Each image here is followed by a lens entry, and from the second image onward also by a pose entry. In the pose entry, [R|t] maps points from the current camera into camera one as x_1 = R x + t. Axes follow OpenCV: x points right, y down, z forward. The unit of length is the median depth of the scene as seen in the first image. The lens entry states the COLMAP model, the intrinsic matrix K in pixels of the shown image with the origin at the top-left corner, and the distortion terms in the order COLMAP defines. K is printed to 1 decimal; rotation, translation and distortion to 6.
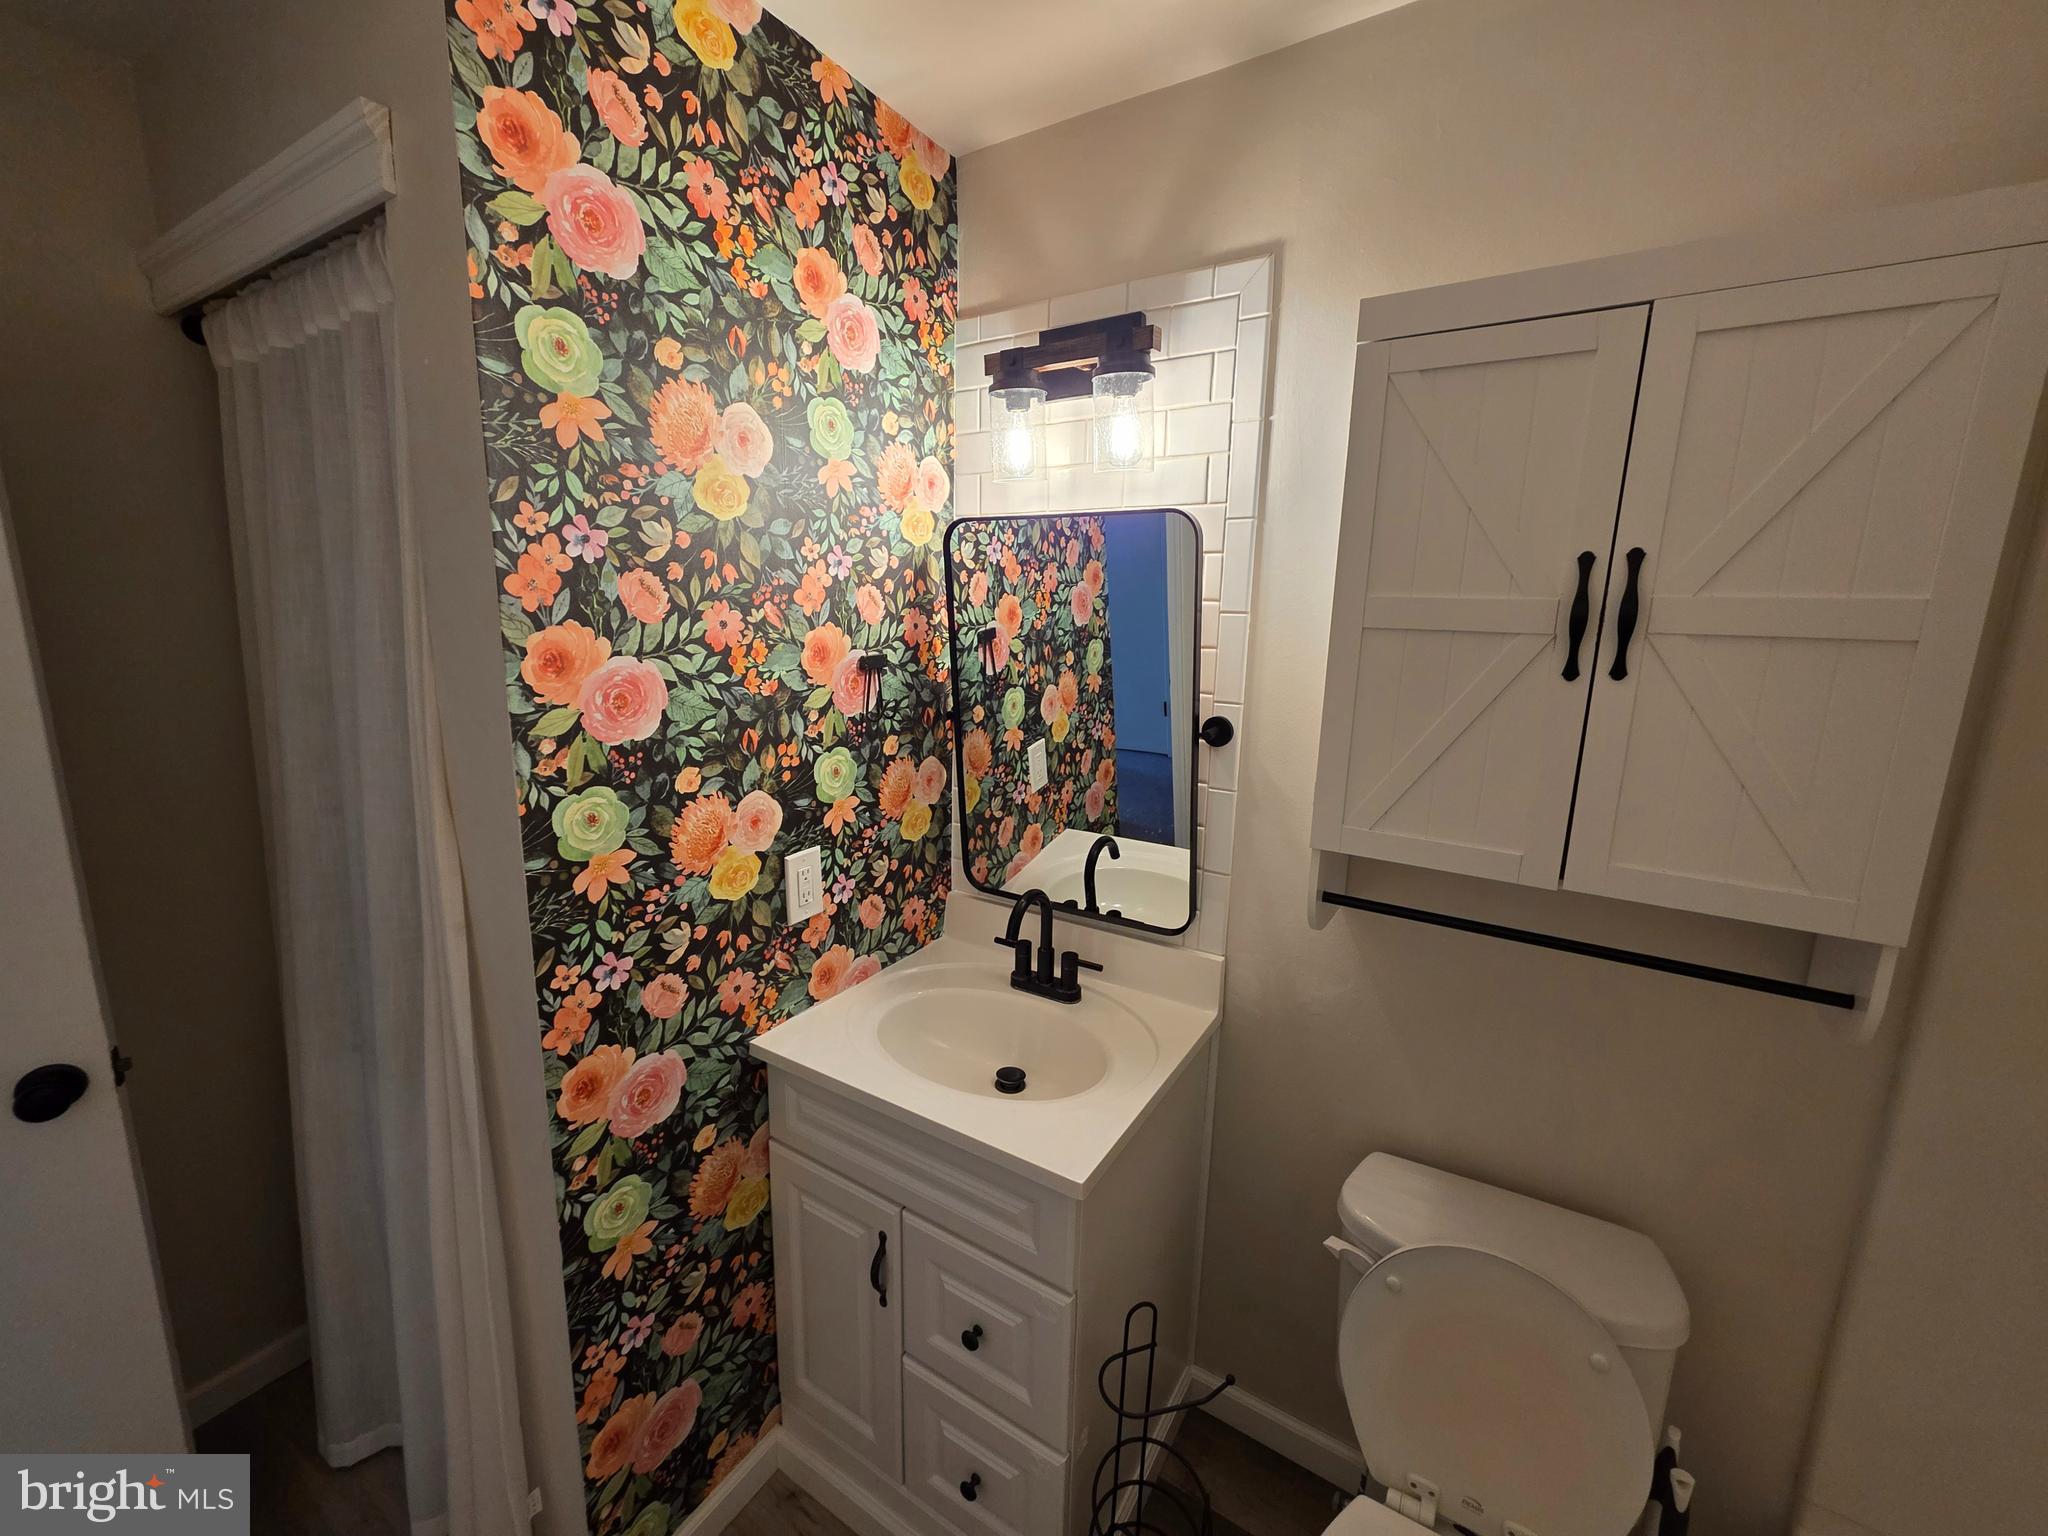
lens RADIAL K [[816.8, 0, 1023.0], [0, 816.8, 762.1], [0, 0, 1]] dist [0.002642, -0.000113]
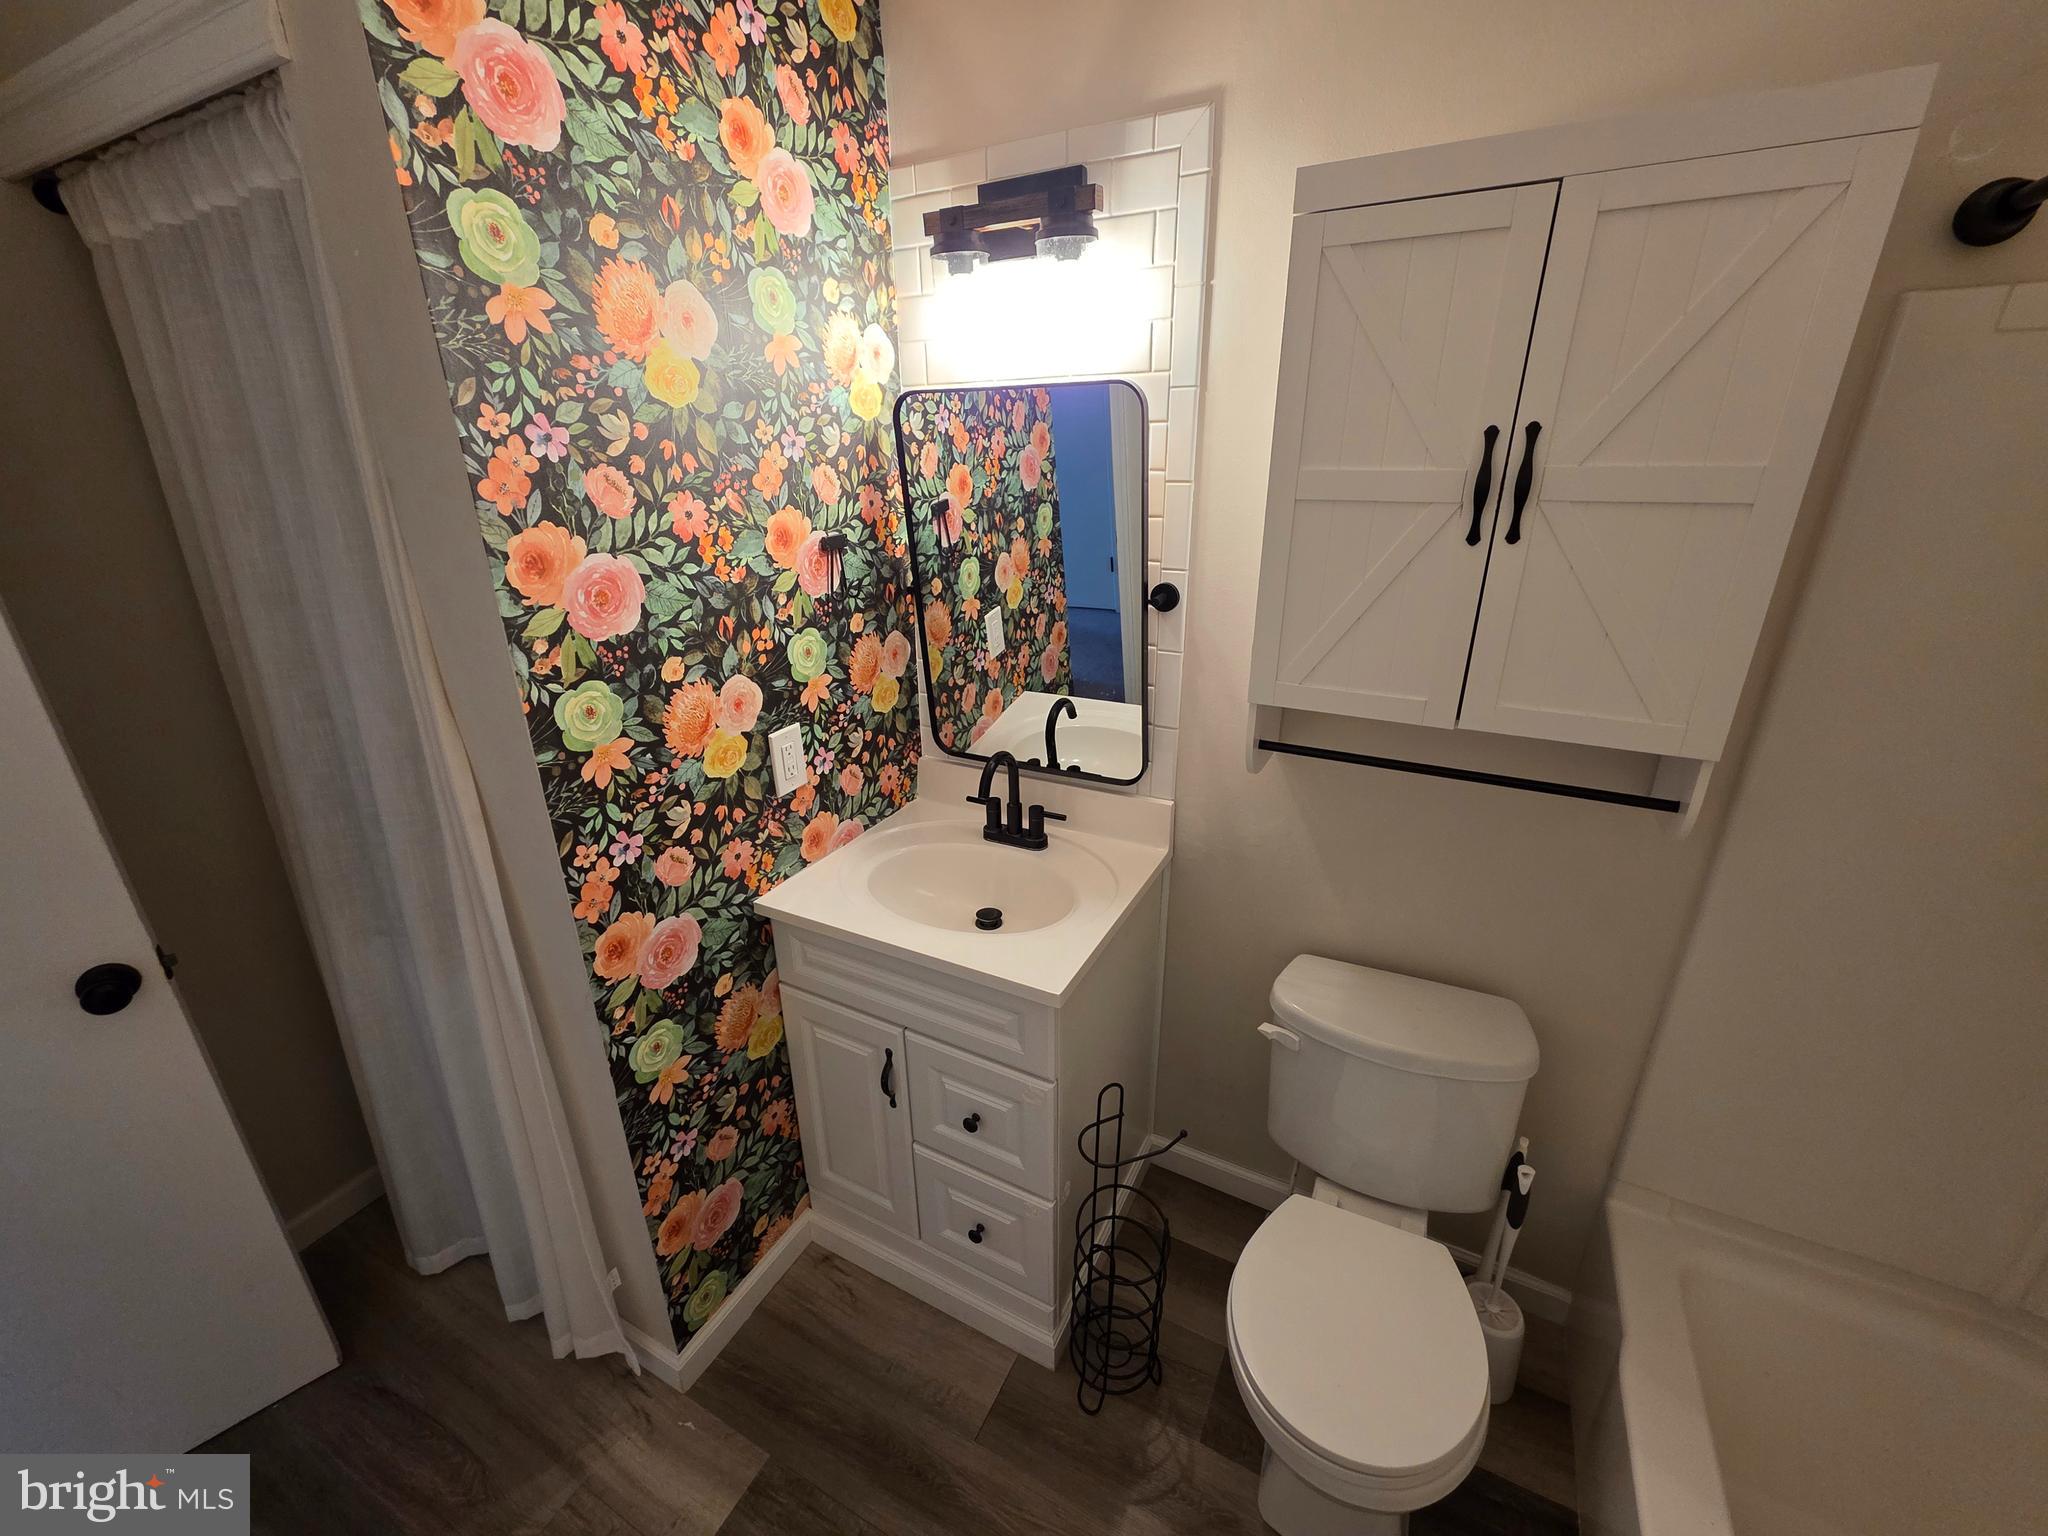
lens RADIAL K [[807.7, 0, 1033.8], [0, 807.7, 763.8], [0, 0, 1]] dist [0.002495, 0.000057]
pose [[0.996051, -0.056855, 0.068198, -0.021272], [0.043929, 0.983059, 0.177945, -0.021806], [-0.077159, -0.174246, 0.981674, -0.078348]]
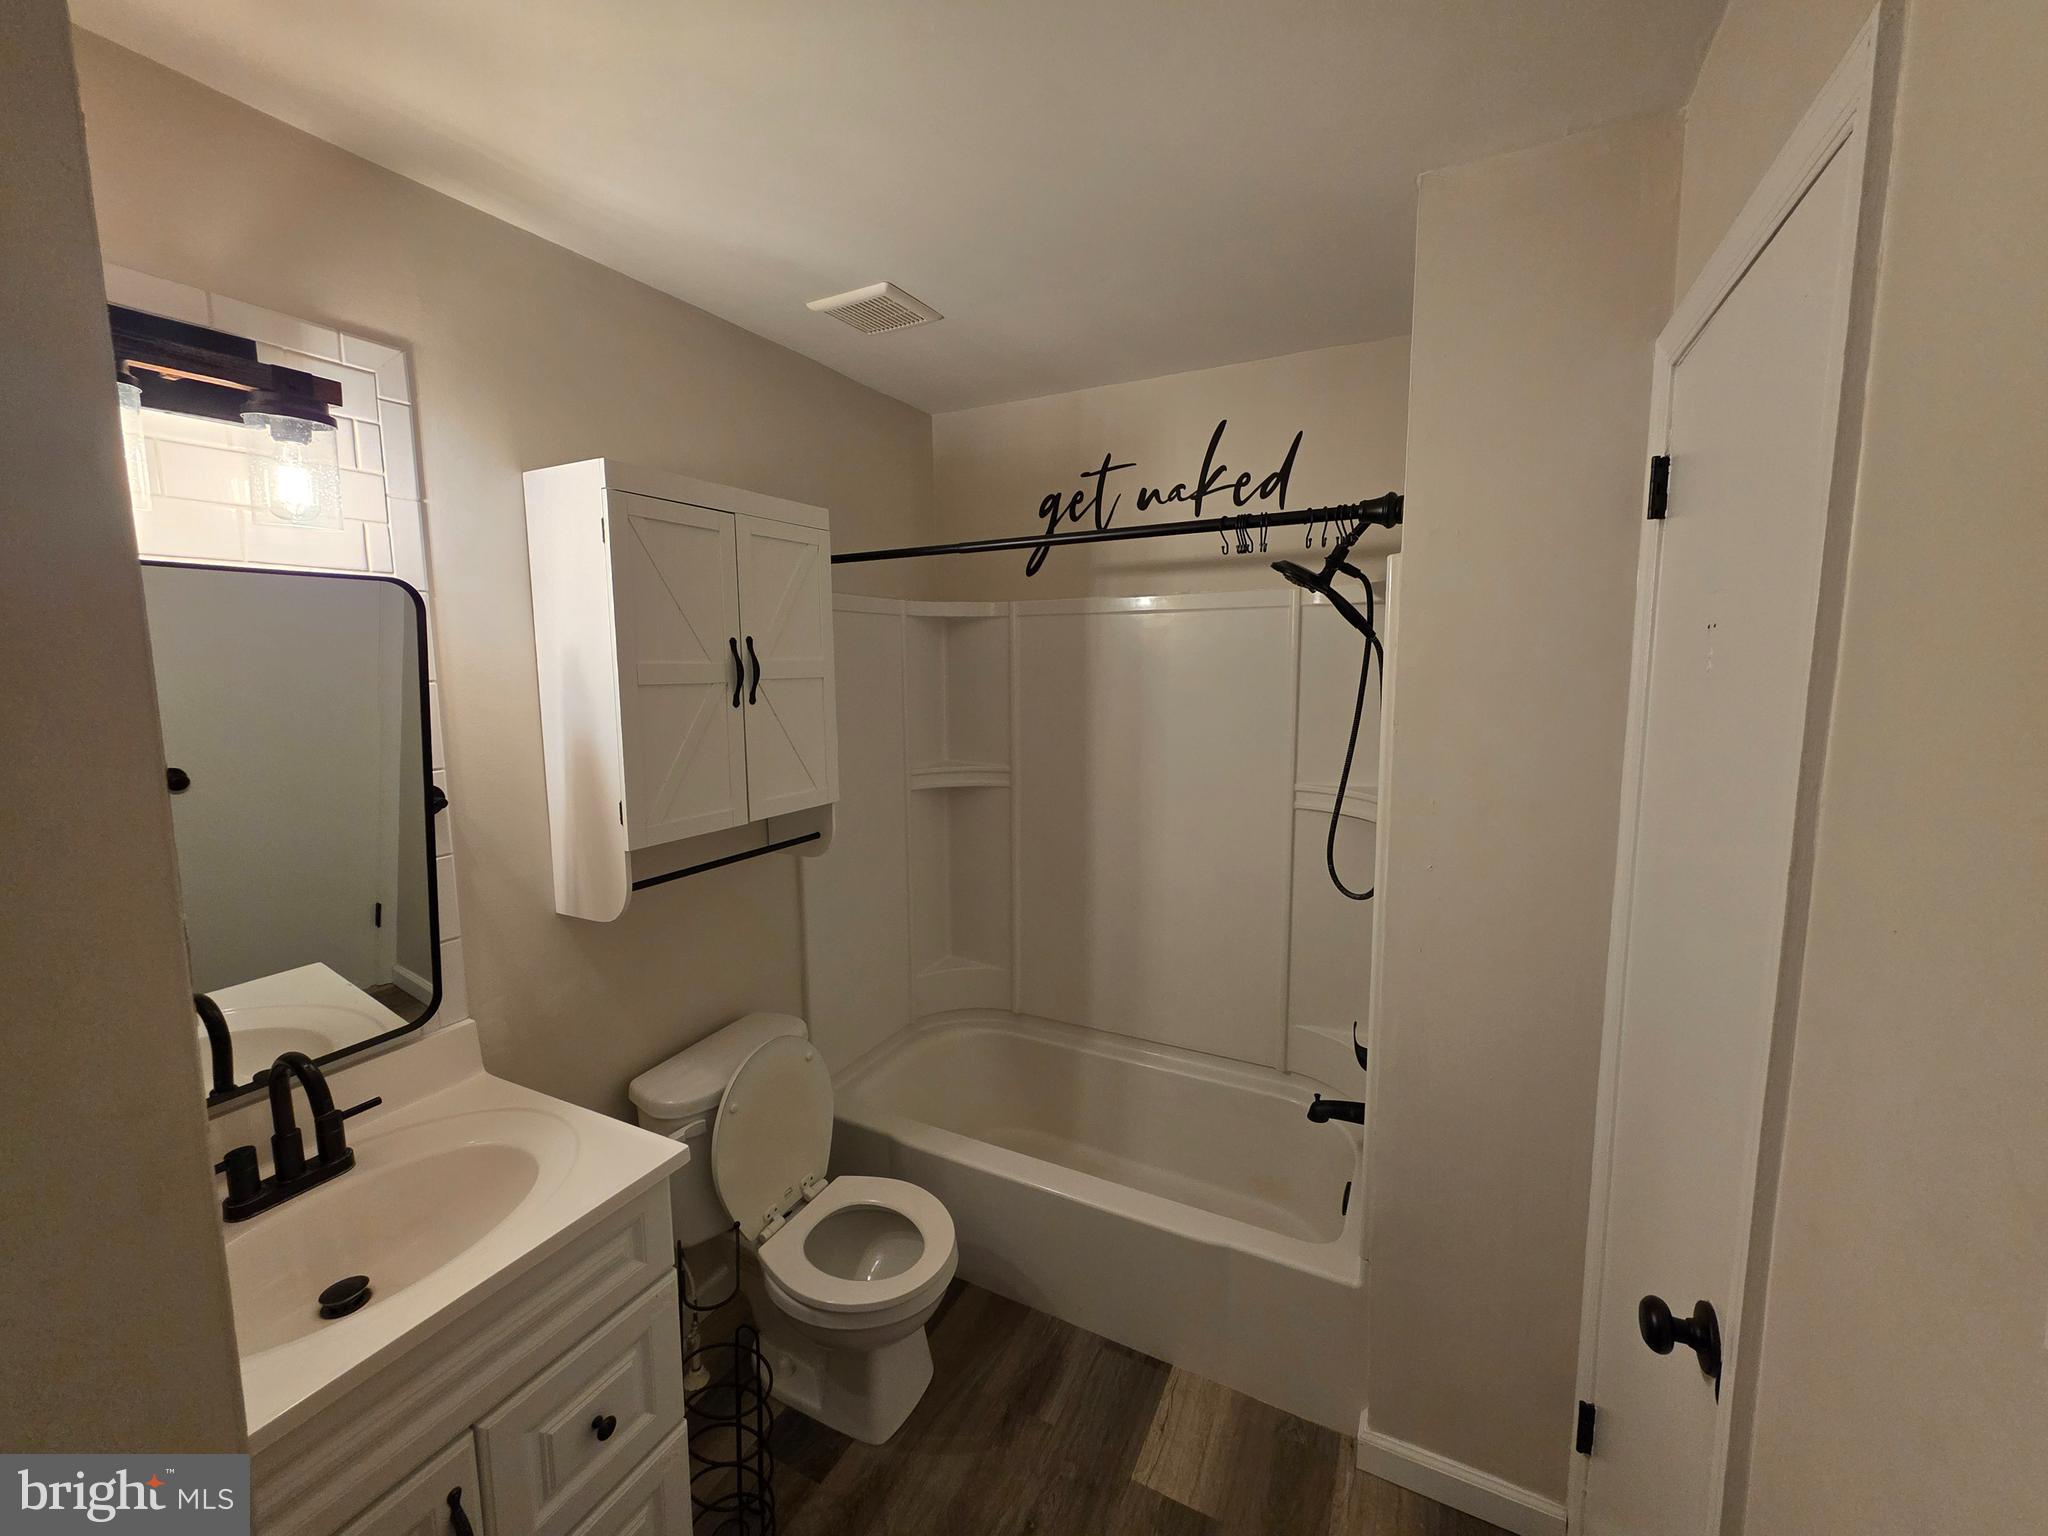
lens RADIAL K [[816.8, 0, 1023.0], [0, 816.8, 762.1], [0, 0, 1]] dist [0.002642, -0.000113]
pose [[-0.084785, -0.144407, 0.985879, -0.914125], [0.198865, 0.967083, 0.158756, -0.110420], [-0.976352, 0.209517, -0.053277, 0.385485]]
